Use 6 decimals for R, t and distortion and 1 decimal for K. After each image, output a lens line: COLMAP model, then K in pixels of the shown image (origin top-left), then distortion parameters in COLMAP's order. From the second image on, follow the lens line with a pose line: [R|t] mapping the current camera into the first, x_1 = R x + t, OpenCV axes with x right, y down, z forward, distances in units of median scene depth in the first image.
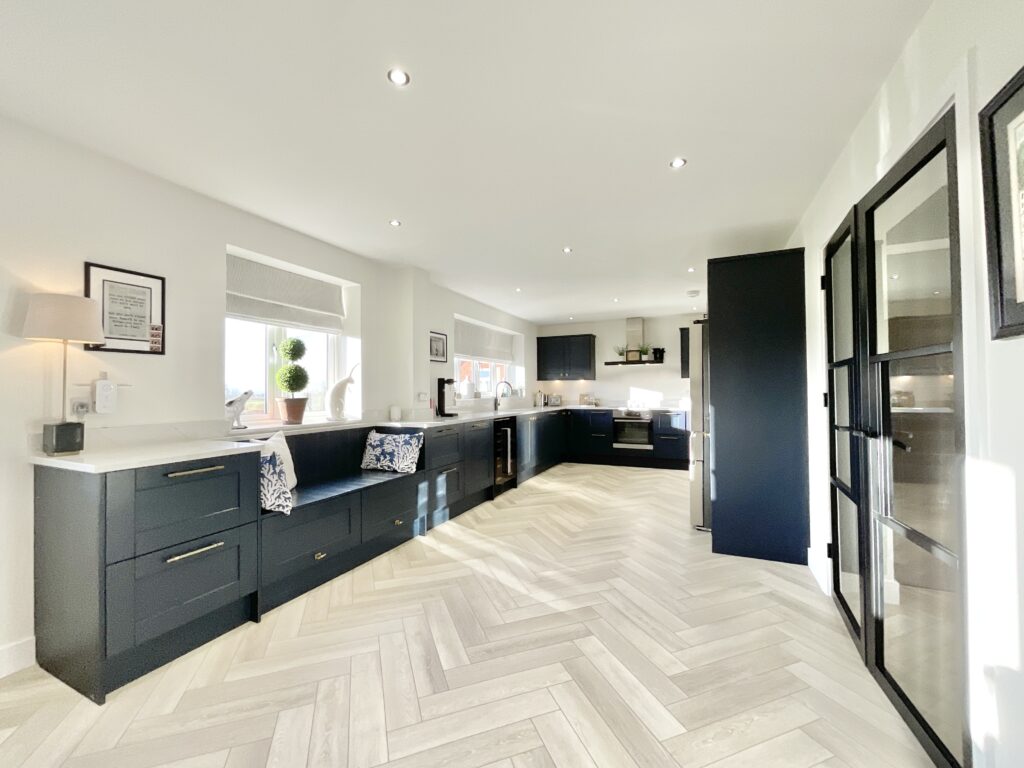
lens RADIAL K [[414.3, 0, 510.4], [0, 414.3, 383.4], [0, 0, 1]] dist [0.000245, -0.000114]
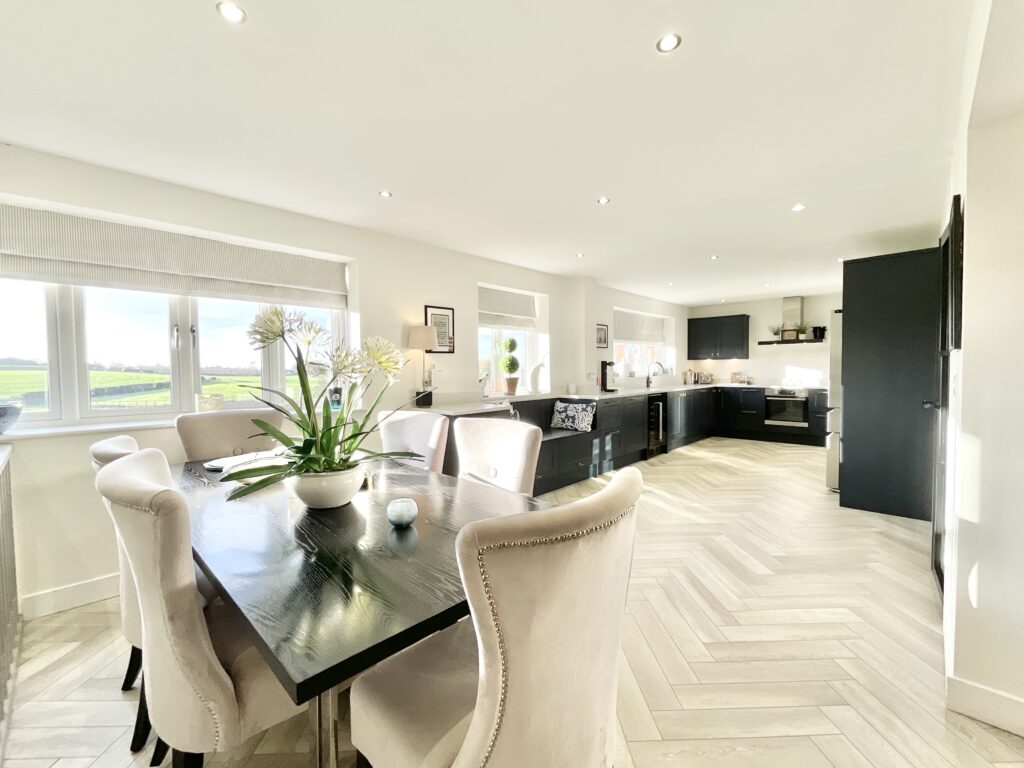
lens RADIAL K [[414.3, 0, 519.5], [0, 414.3, 385.1], [0, 0, 1]] dist [0.000245, -0.000114]
pose [[0.948279, 0.007582, -0.317347, -0.015450], [0.011371, 0.998262, 0.057830, -0.020183], [0.317234, -0.058448, 0.946545, -0.343076]]
